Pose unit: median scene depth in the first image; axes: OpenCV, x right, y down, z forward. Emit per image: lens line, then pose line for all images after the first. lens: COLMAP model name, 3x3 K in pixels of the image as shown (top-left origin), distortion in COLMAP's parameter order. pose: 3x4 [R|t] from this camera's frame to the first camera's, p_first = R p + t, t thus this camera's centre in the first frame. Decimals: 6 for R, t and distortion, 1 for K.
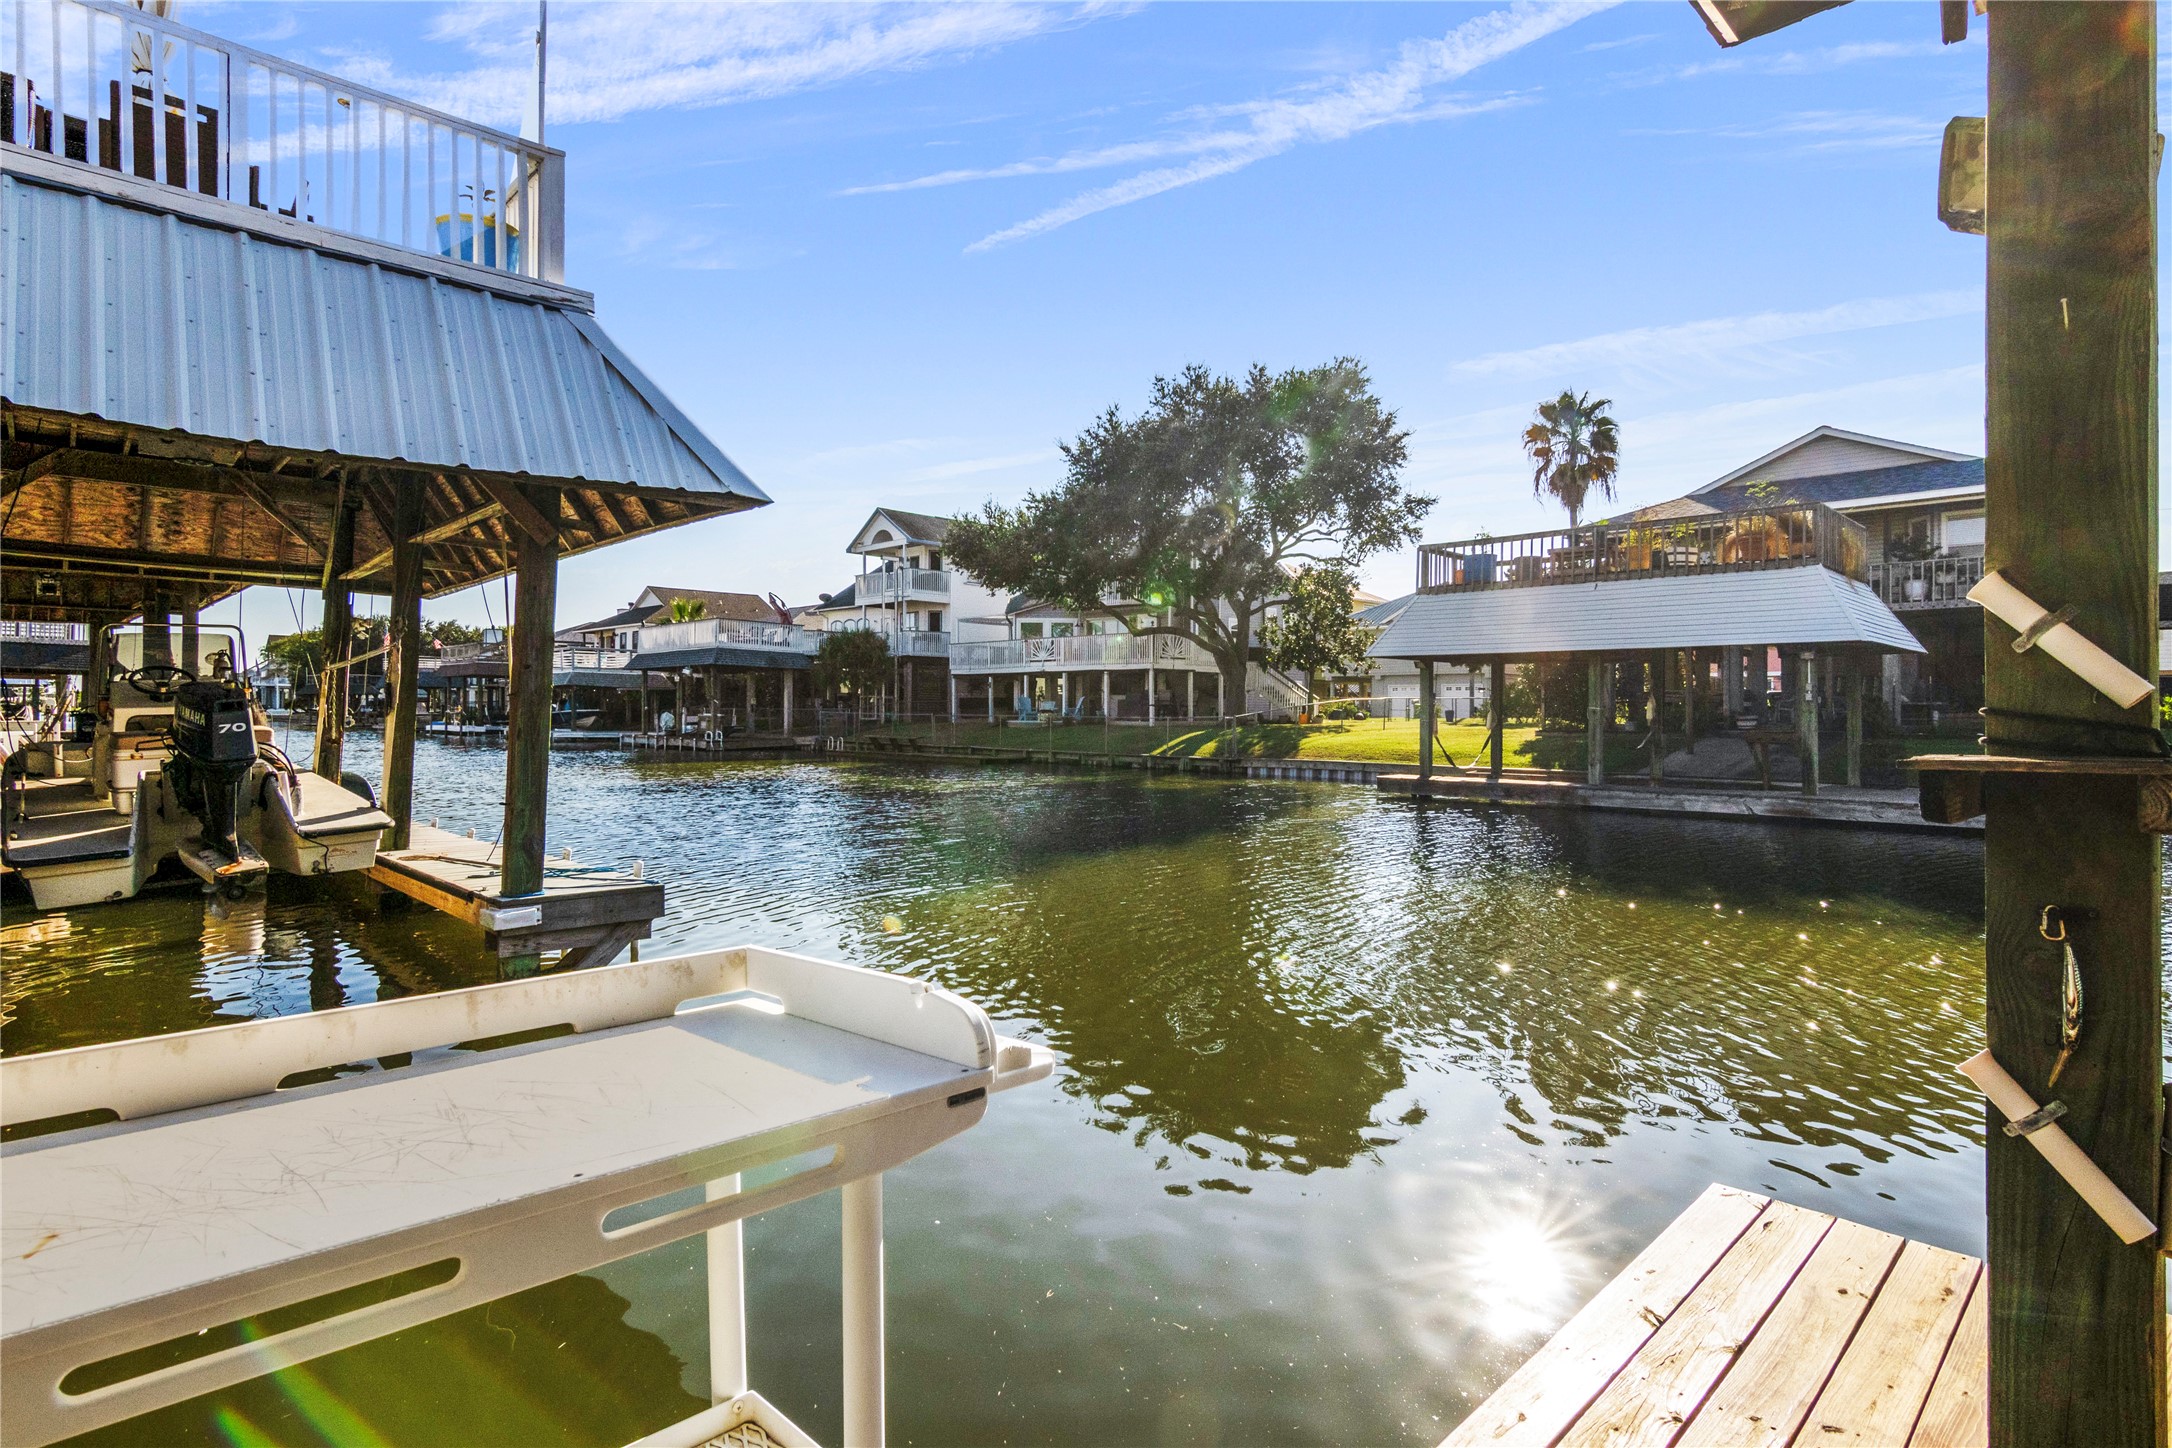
lens RADIAL K [[1093.5, 0, 1060.7], [0, 1093.5, 713.0], [0, 0, 1]] dist [-0.000649, -0.000069]
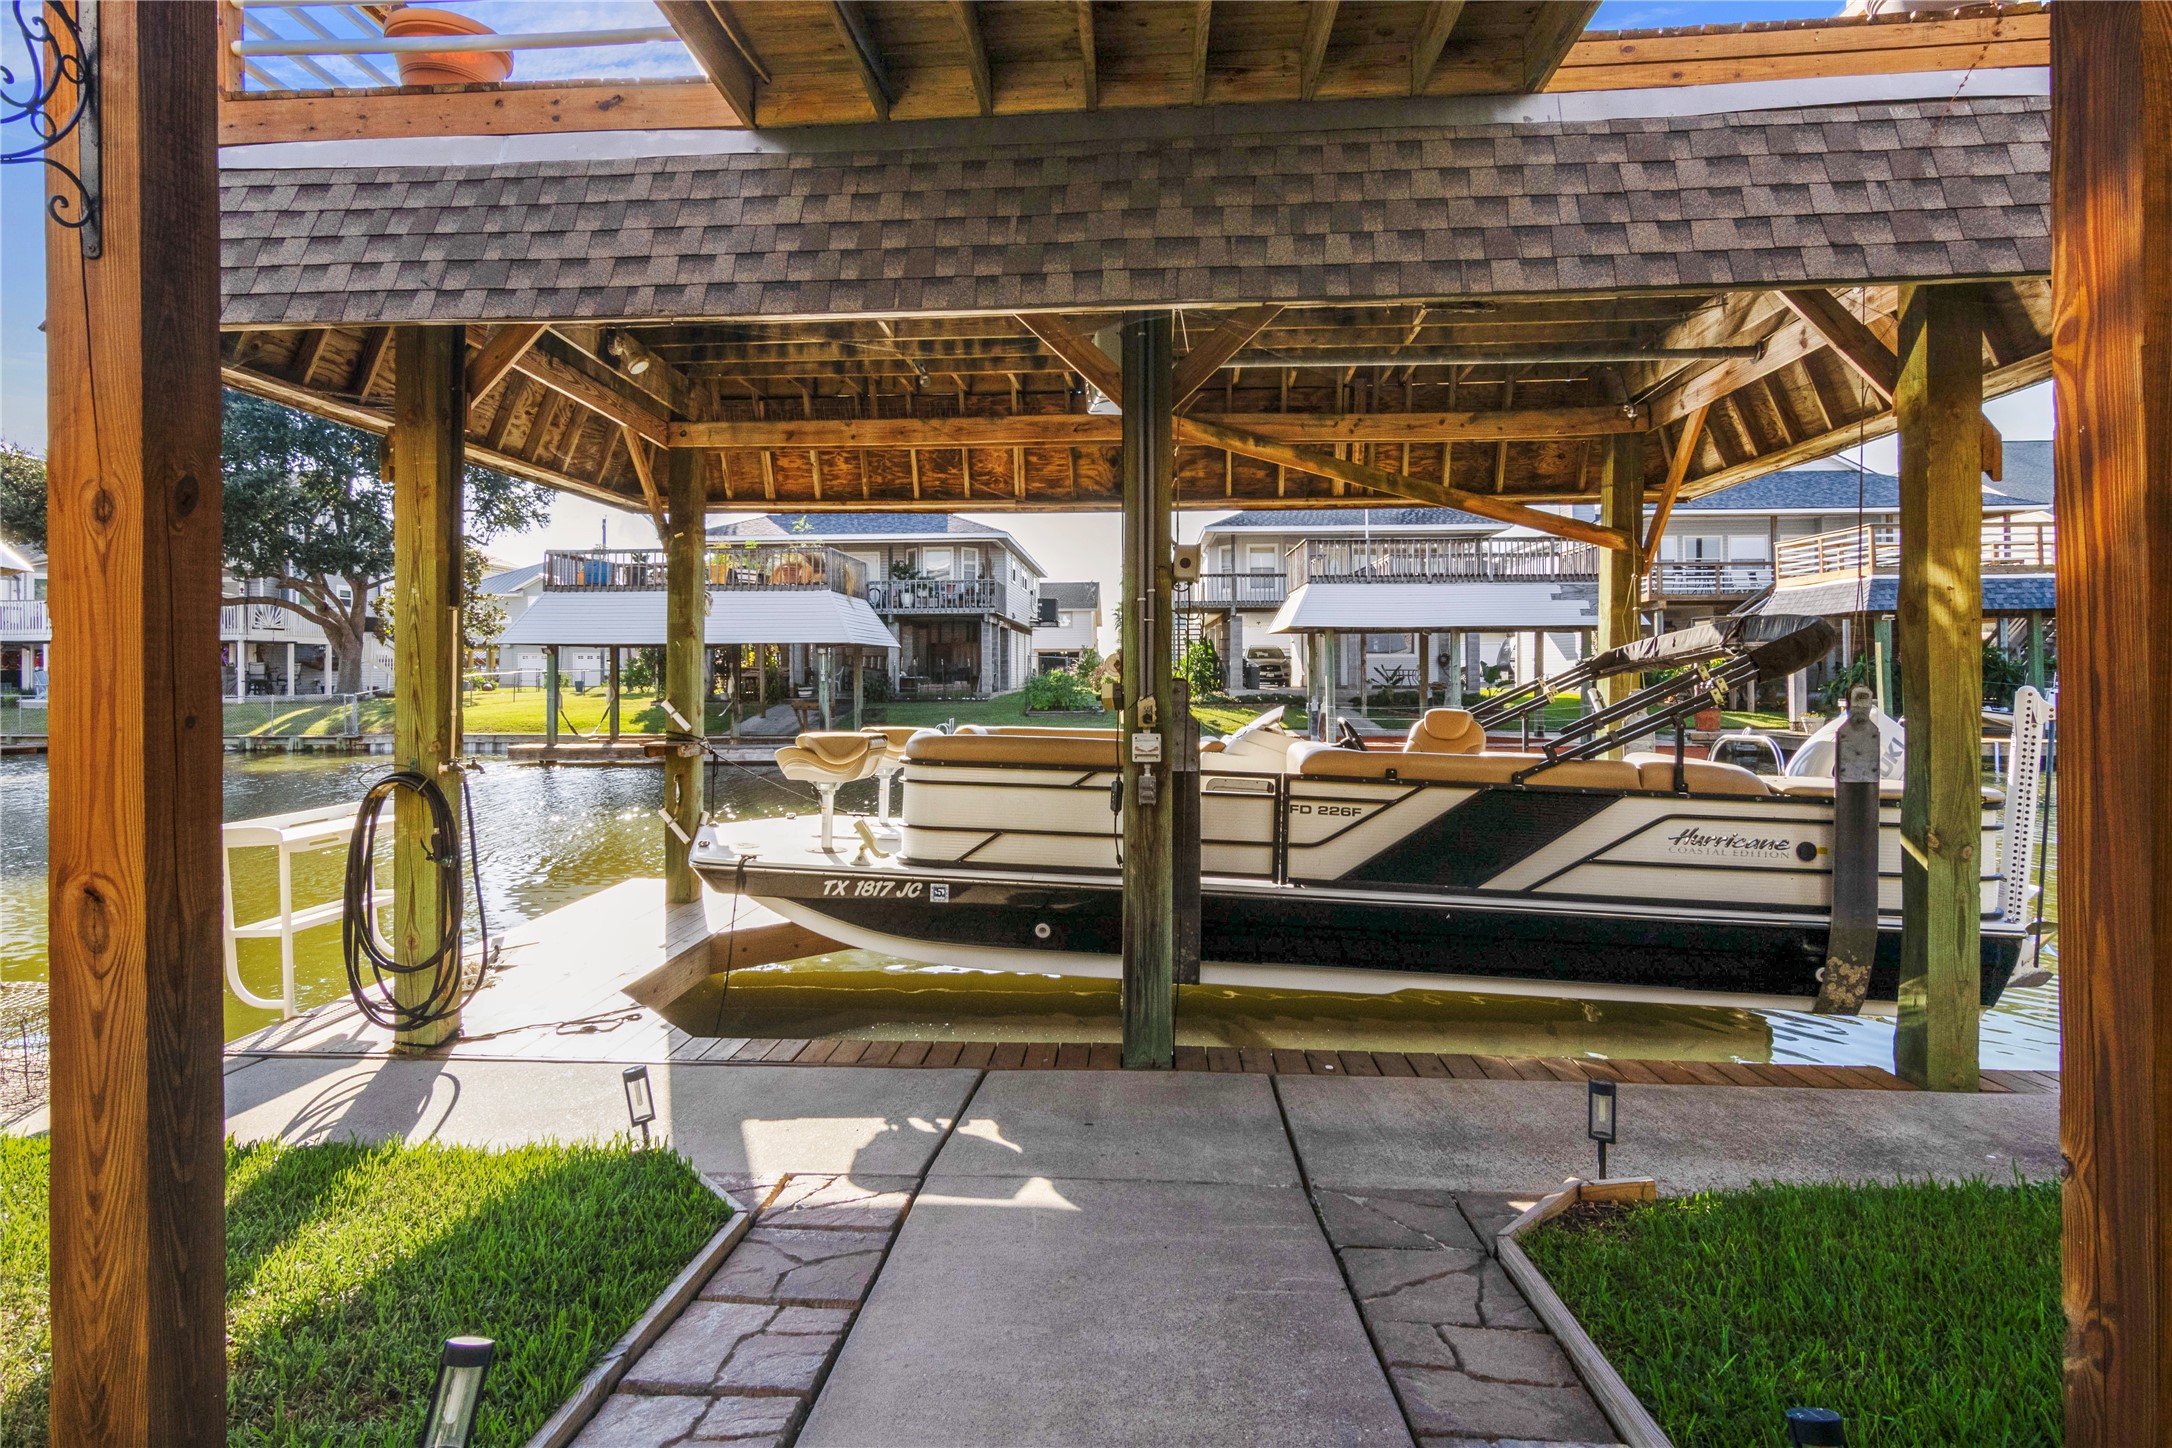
lens RADIAL K [[1117.9, 0, 1078.2], [0, 1117.9, 676.6], [0, 0, 1]] dist [-0.001414, 0.000414]
pose [[0.727941, -0.007177, 0.685602, -0.050549], [0.005270, 0.999974, 0.004872, -0.011742], [-0.685620, 0.000066, 0.727960, -0.169263]]
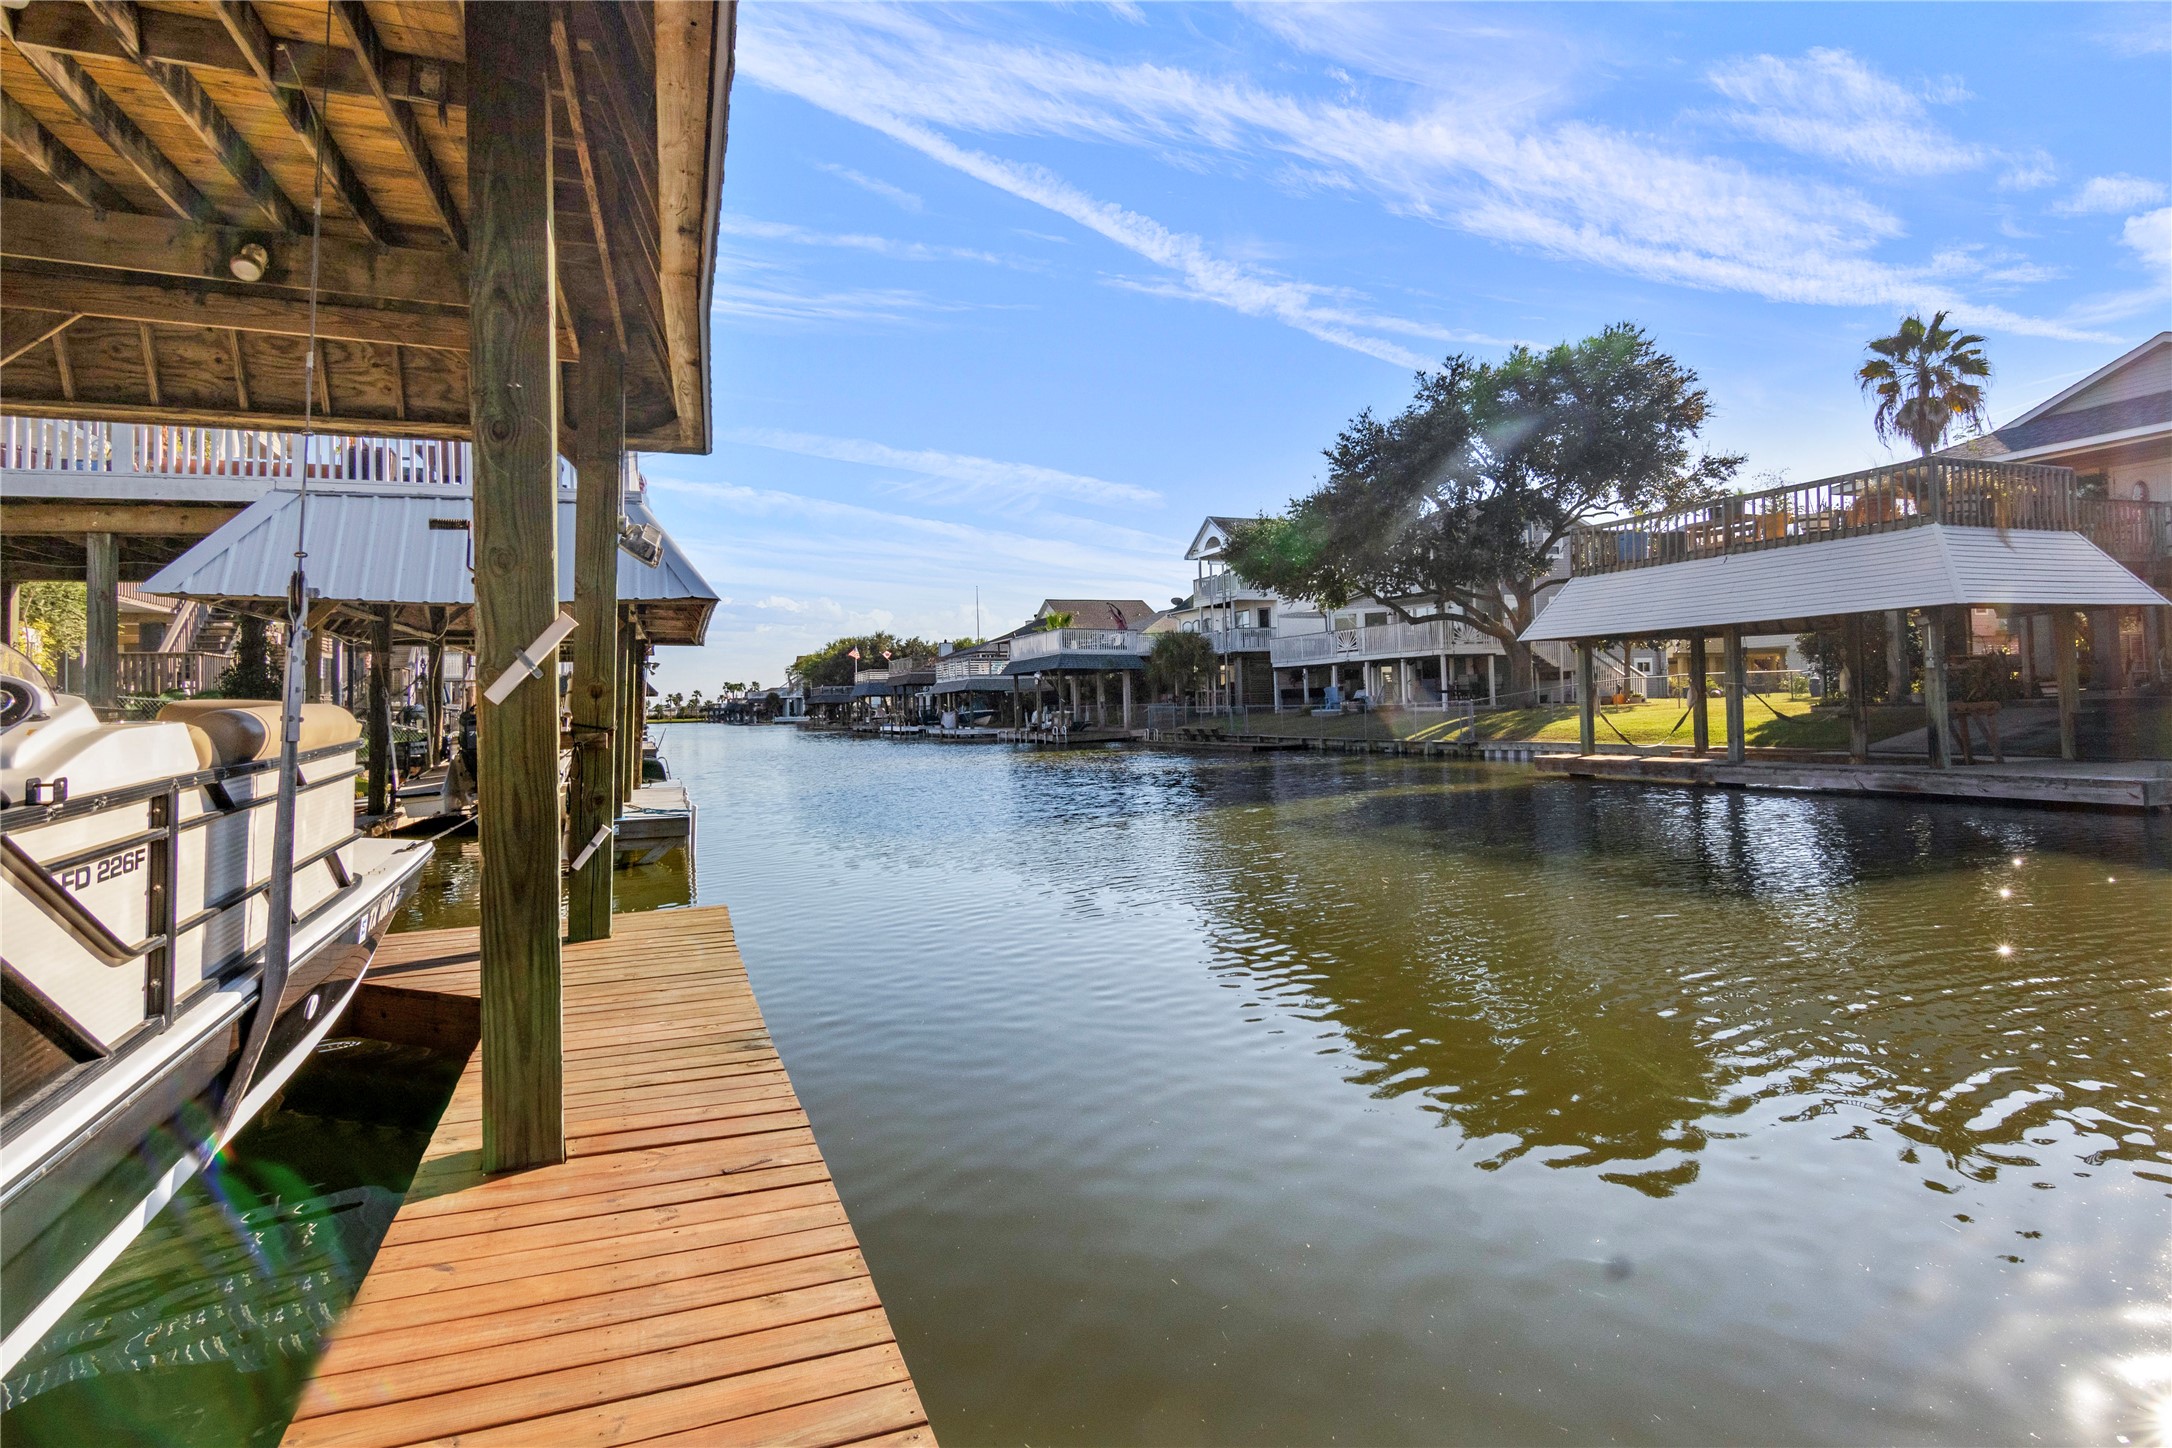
lens RADIAL K [[1117.9, 0, 1078.2], [0, 1117.9, 676.6], [0, 0, 1]] dist [-0.001414, 0.000414]
pose [[0.916701, -0.041011, -0.397463, 0.195296], [0.031280, 0.999032, -0.030937, 0.001414], [0.398347, 0.015928, 0.917097, -0.084401]]
